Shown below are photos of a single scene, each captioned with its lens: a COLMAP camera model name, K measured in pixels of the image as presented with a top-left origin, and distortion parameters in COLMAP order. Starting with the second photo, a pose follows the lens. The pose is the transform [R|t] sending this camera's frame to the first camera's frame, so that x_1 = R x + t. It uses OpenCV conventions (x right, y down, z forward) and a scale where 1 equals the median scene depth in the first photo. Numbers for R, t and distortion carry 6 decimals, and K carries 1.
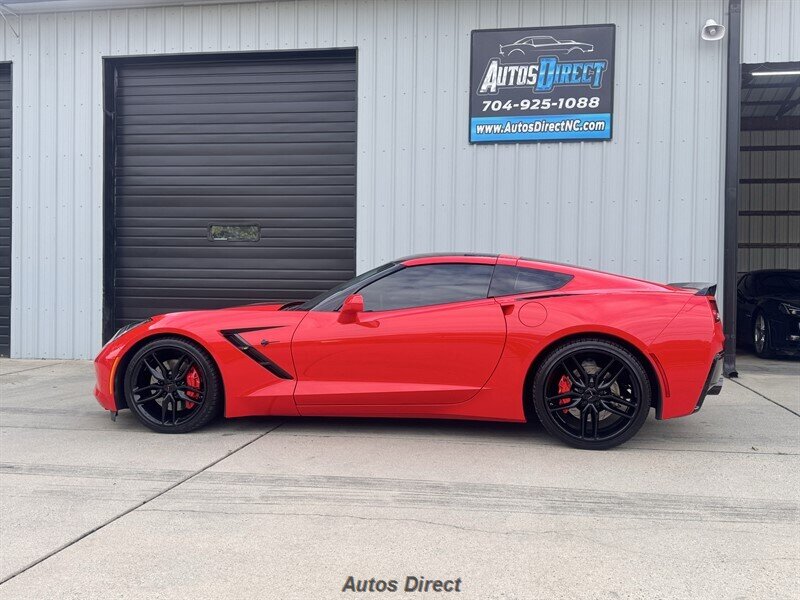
lens RADIAL K [[784.5, 0, 398.0], [0, 784.5, 306.7], [0, 0, 1]] dist [0.192969, -0.413299]
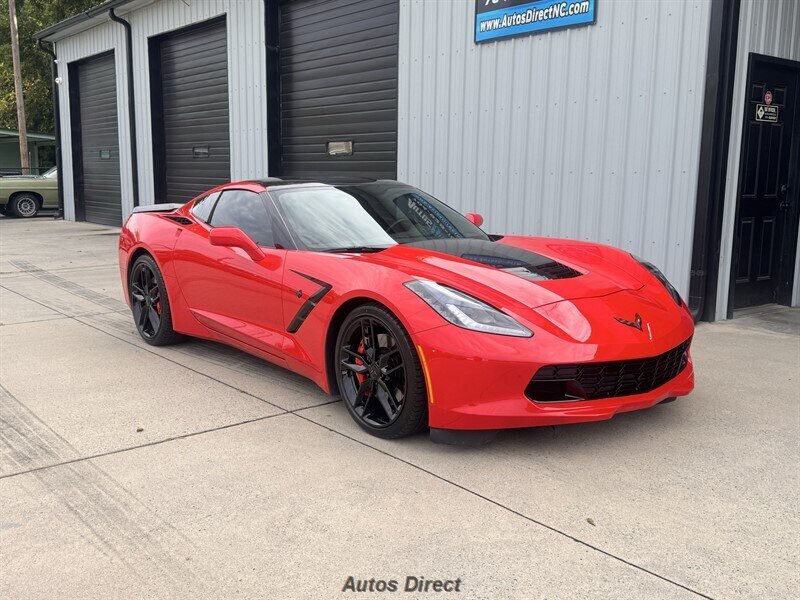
lens RADIAL K [[791.0, 0, 400.8], [0, 791.0, 303.3], [0, 0, 1]] dist [0.174052, -0.383996]
pose [[0.745642, 0.102646, -0.658393, 0.688827], [-0.016274, 0.990575, 0.136005, -0.033111], [0.666148, -0.090696, 0.740284, 0.226710]]
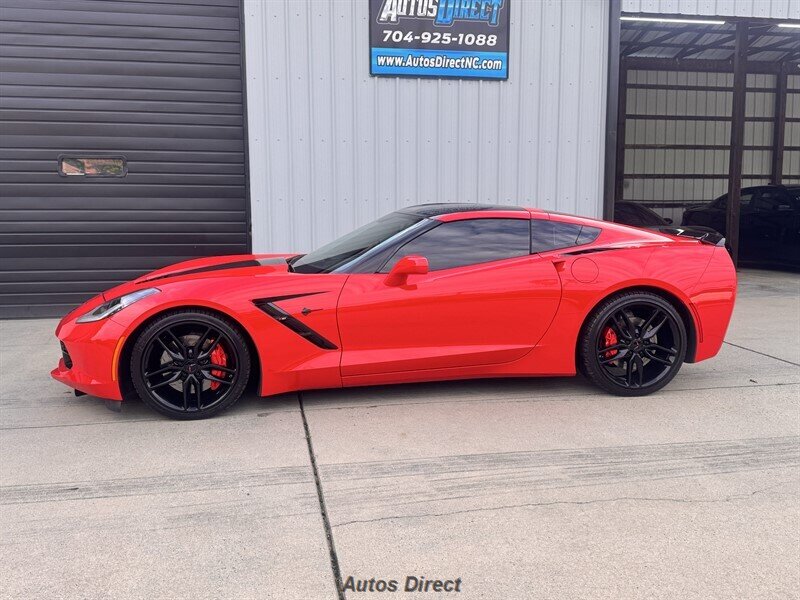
lens RADIAL K [[786.7, 0, 400.2], [0, 786.7, 303.2], [0, 0, 1]] dist [0.179924, -0.381224]
pose [[0.936000, -0.054269, 0.347791, -0.228230], [0.020001, 0.994647, 0.101374, -0.031424], [-0.351431, -0.087929, 0.932075, 0.075196]]
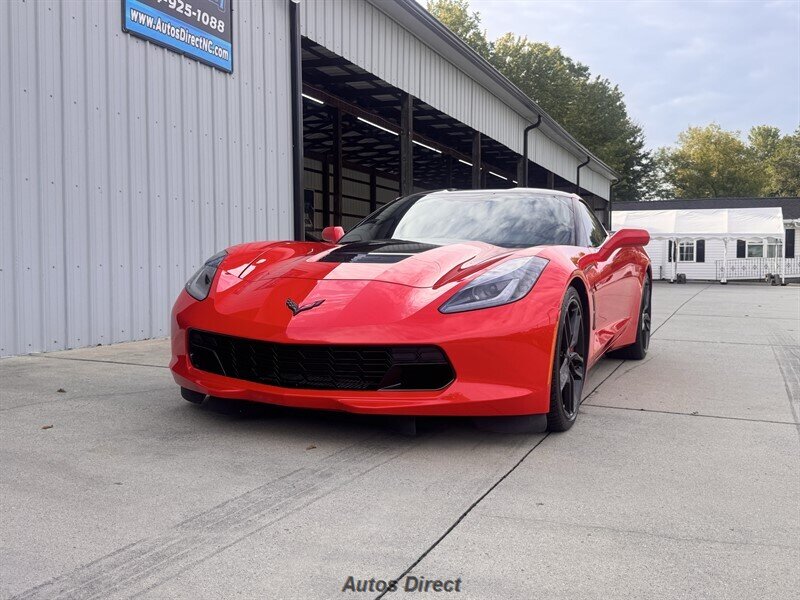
lens RADIAL K [[787.6, 0, 402.9], [0, 787.6, 296.4], [0, 0, 1]] dist [0.177022, -0.386686]
pose [[0.217012, -0.047809, 0.974998, -0.594251], [0.021663, 0.998790, 0.044154, 0.009595], [-0.975929, 0.011539, 0.217785, 0.607920]]
